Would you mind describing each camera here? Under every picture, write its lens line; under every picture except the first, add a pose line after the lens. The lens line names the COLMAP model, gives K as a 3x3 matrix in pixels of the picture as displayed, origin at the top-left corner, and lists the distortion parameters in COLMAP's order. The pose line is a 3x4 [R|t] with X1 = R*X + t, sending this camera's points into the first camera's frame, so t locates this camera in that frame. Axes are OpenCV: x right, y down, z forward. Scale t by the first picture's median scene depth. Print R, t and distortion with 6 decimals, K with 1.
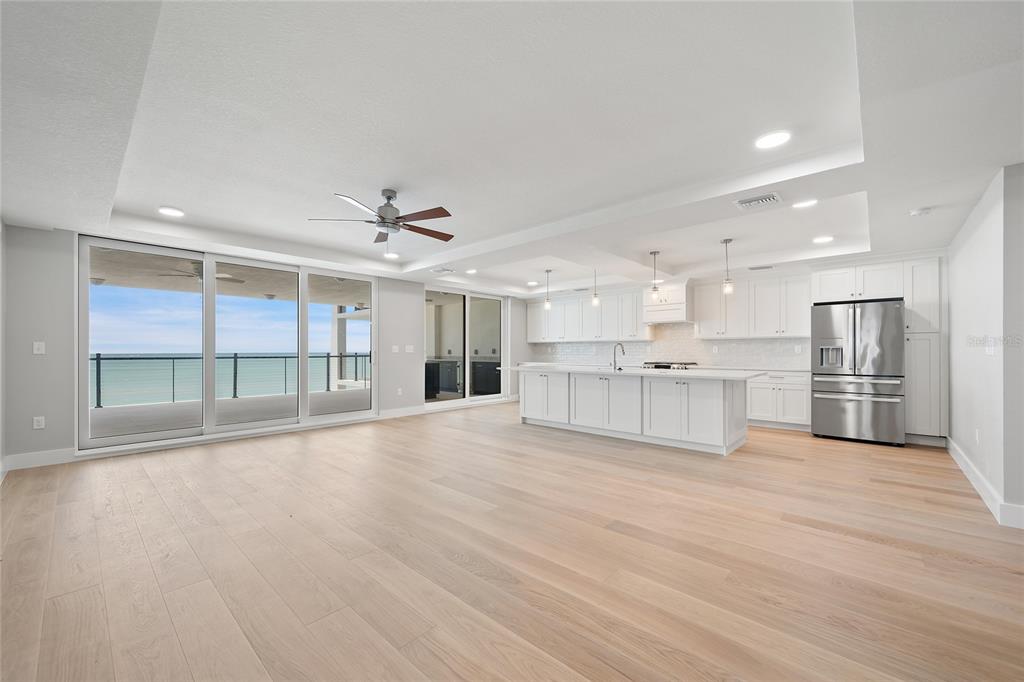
lens RADIAL K [[402.6, 0, 507.4], [0, 402.6, 349.6], [0, 0, 1]] dist [0.001536, 0.000132]
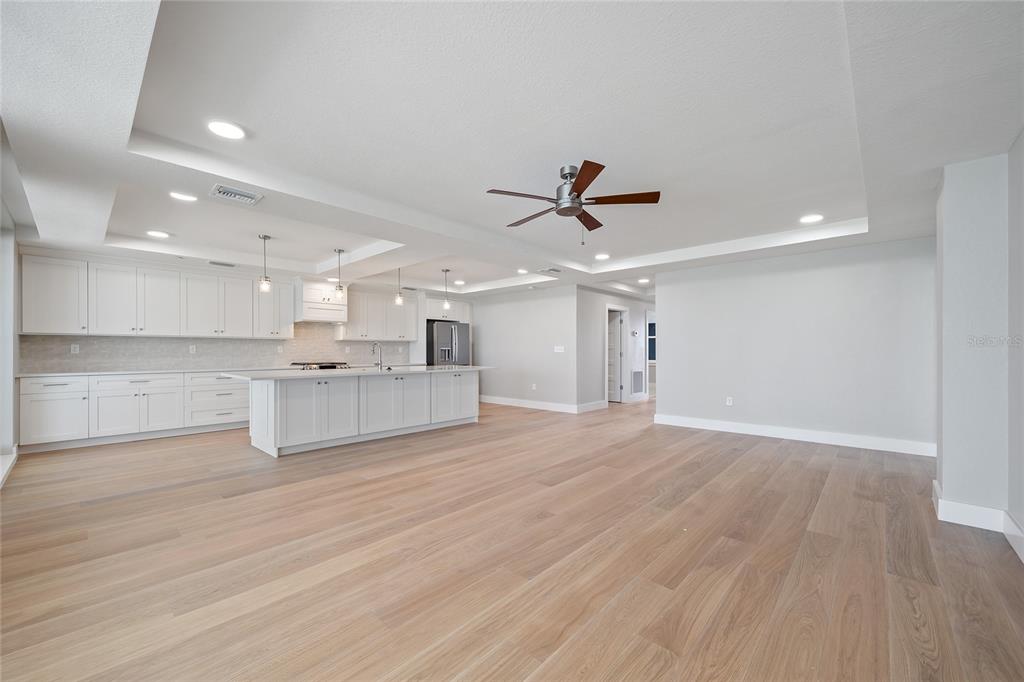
lens RADIAL K [[402.6, 0, 507.4], [0, 402.6, 349.6], [0, 0, 1]] dist [0.001536, 0.000132]
pose [[0.009458, 0.002452, 0.999952, -0.722903], [-0.002263, 0.999994, -0.002431, 0.002313], [-0.999953, -0.002240, 0.009463, 0.688348]]
